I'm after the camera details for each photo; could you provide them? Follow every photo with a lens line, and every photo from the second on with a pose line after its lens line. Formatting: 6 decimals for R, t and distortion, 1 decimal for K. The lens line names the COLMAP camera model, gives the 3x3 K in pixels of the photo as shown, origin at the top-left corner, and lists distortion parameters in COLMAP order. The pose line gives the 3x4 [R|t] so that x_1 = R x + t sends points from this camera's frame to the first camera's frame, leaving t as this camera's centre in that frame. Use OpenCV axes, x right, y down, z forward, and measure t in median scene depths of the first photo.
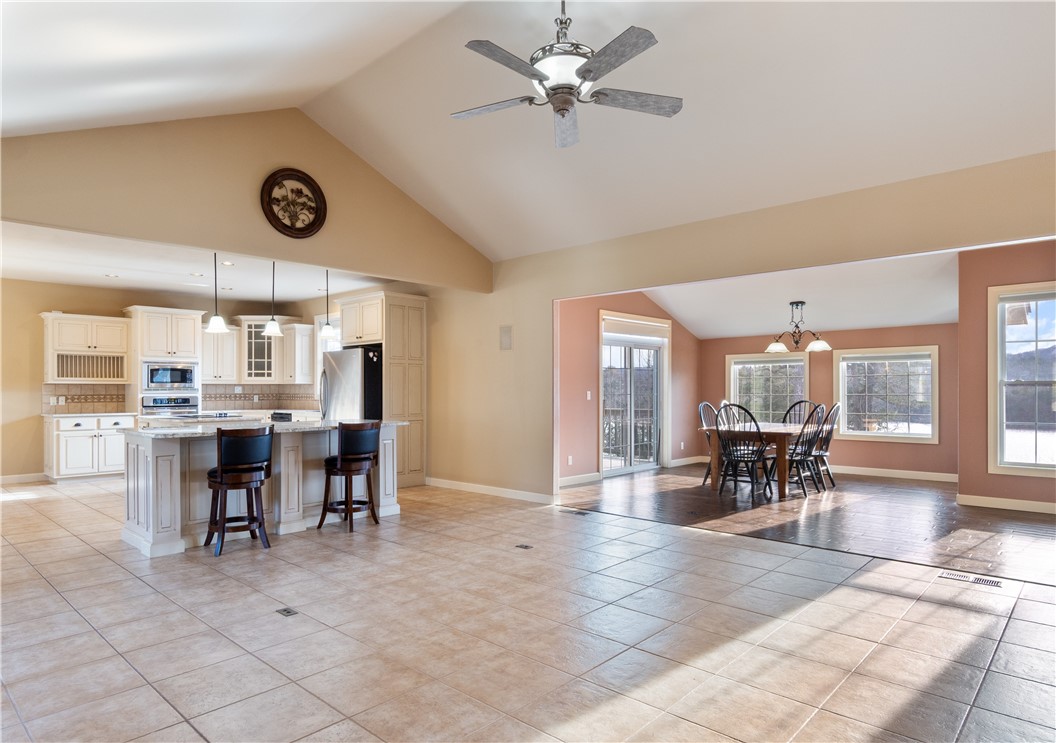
lens RADIAL K [[626.6, 0, 524.8], [0, 626.6, 388.3], [0, 0, 1]] dist [0.001821, -0.000522]
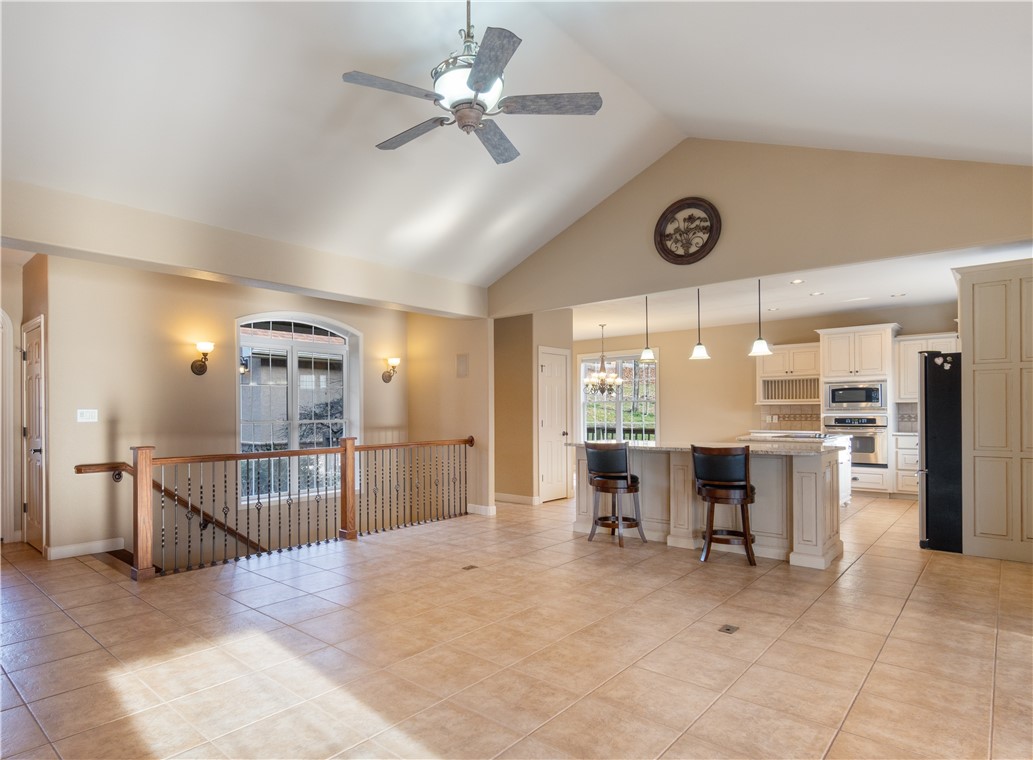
lens RADIAL K [[584.6, 0, 433.4], [0, 584.6, 409.4], [0, 0, 1]] dist [-0.004308, -0.000659]
pose [[-0.027919, -0.002036, -0.999608, 0.393303], [0.008250, 0.999963, -0.002268, -0.001246], [0.999576, -0.008310, -0.027902, 0.392569]]
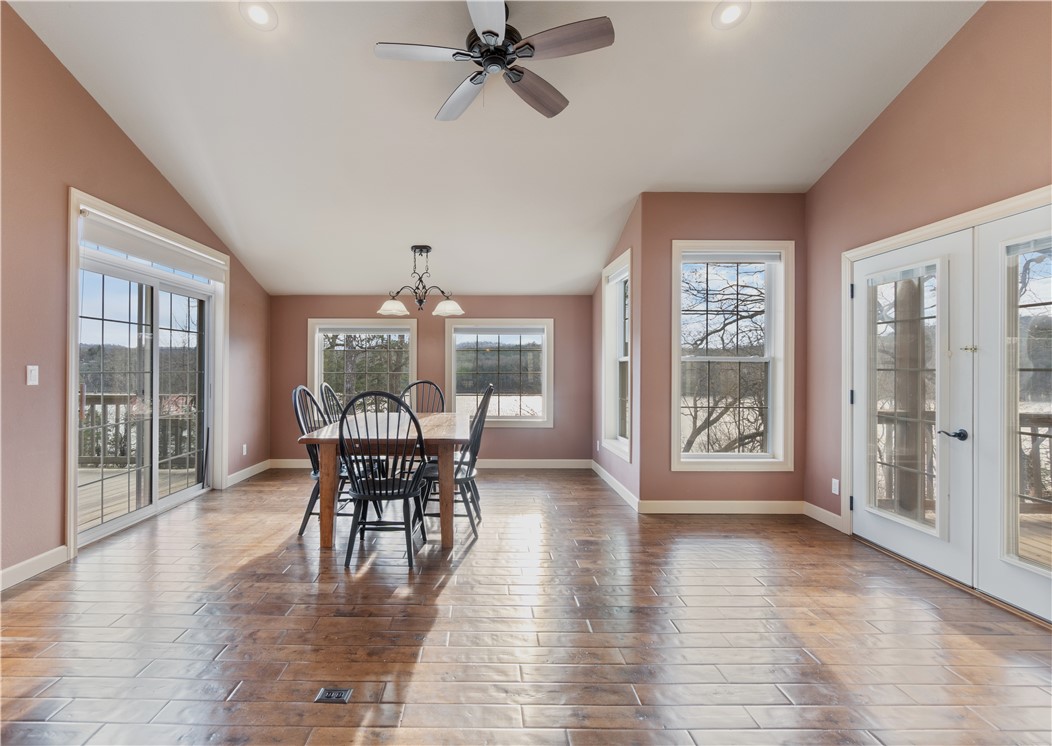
lens RADIAL K [[493.6, 0, 486.6], [0, 493.6, 367.8], [0, 0, 1]] dist [-0.000616, 0.000090]
pose [[0.729415, 0.005420, 0.684050, 0.096879], [-0.005440, 0.999983, -0.002122, 0.005345], [-0.684049, -0.002173, 0.729432, 0.536107]]
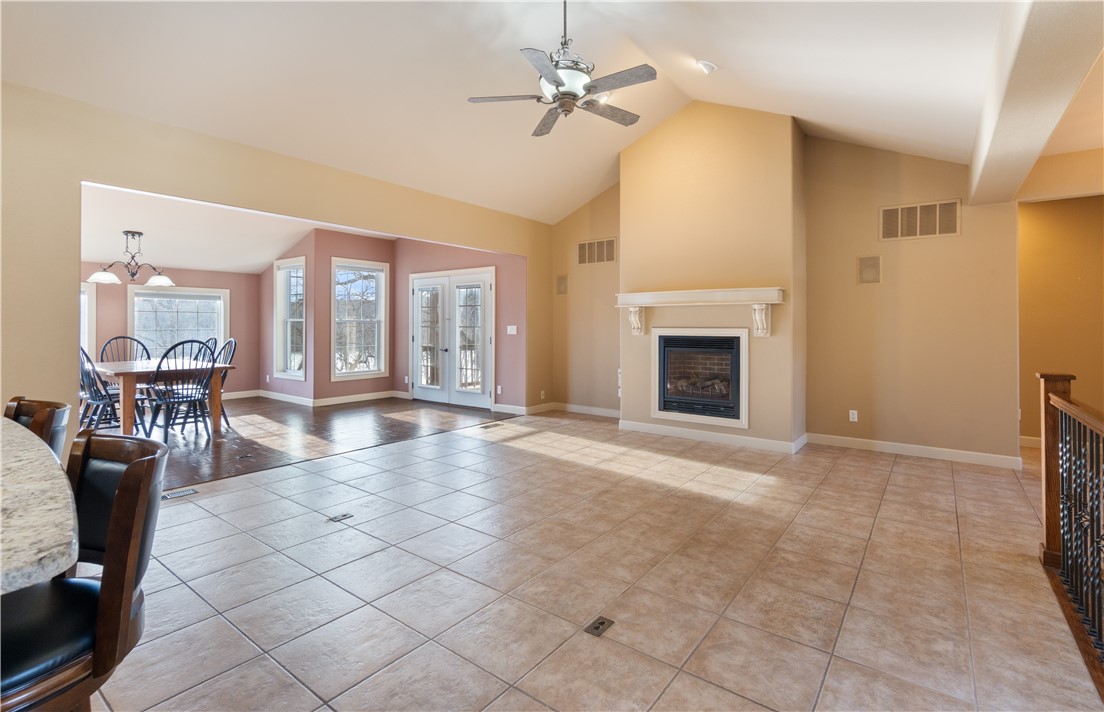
lens RADIAL K [[510.3, 0, 553.2], [0, 510.3, 323.2], [0, 0, 1]] dist [-0.000226, 0.000215]
pose [[-0.099490, 0.002969, 0.995034, -0.400296], [-0.003202, 0.999989, -0.003304, 0.000026], [-0.995033, -0.003515, -0.099479, 0.457646]]
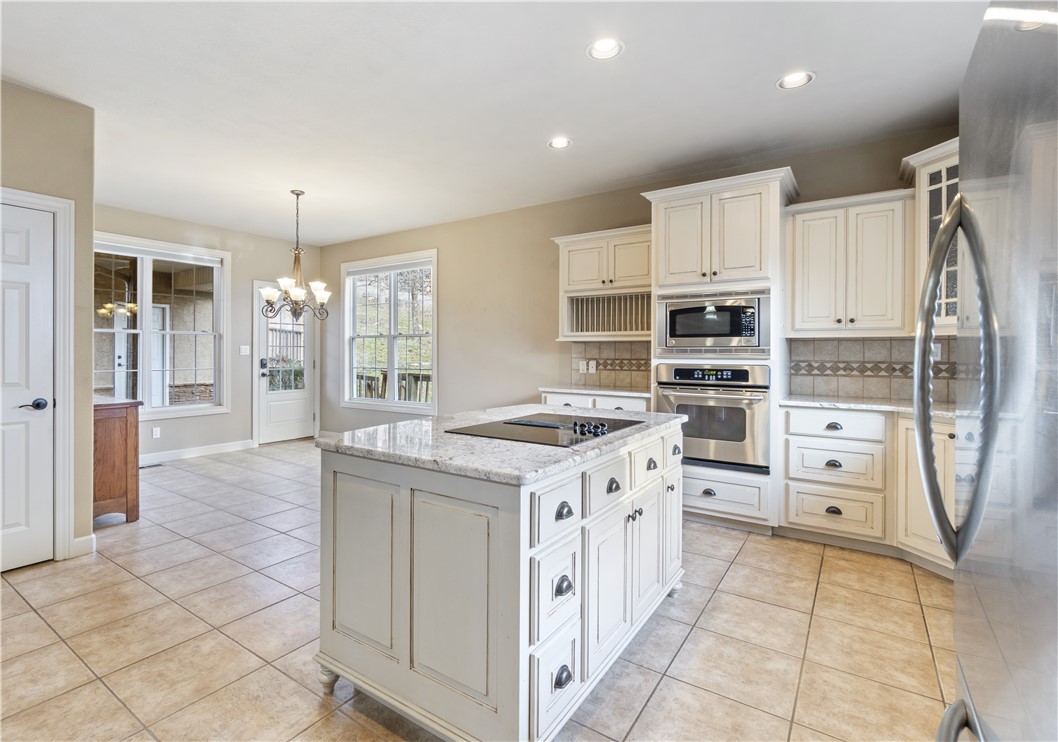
lens RADIAL K [[514.9, 0, 484.4], [0, 514.9, 350.7], [0, 0, 1]] dist [-0.000271, -0.000065]
pose [[0.118728, 0.001108, -0.992926, -0.205737], [-0.002348, 0.999997, 0.000835, 0.002198], [0.992924, 0.002232, 0.118730, 0.837284]]
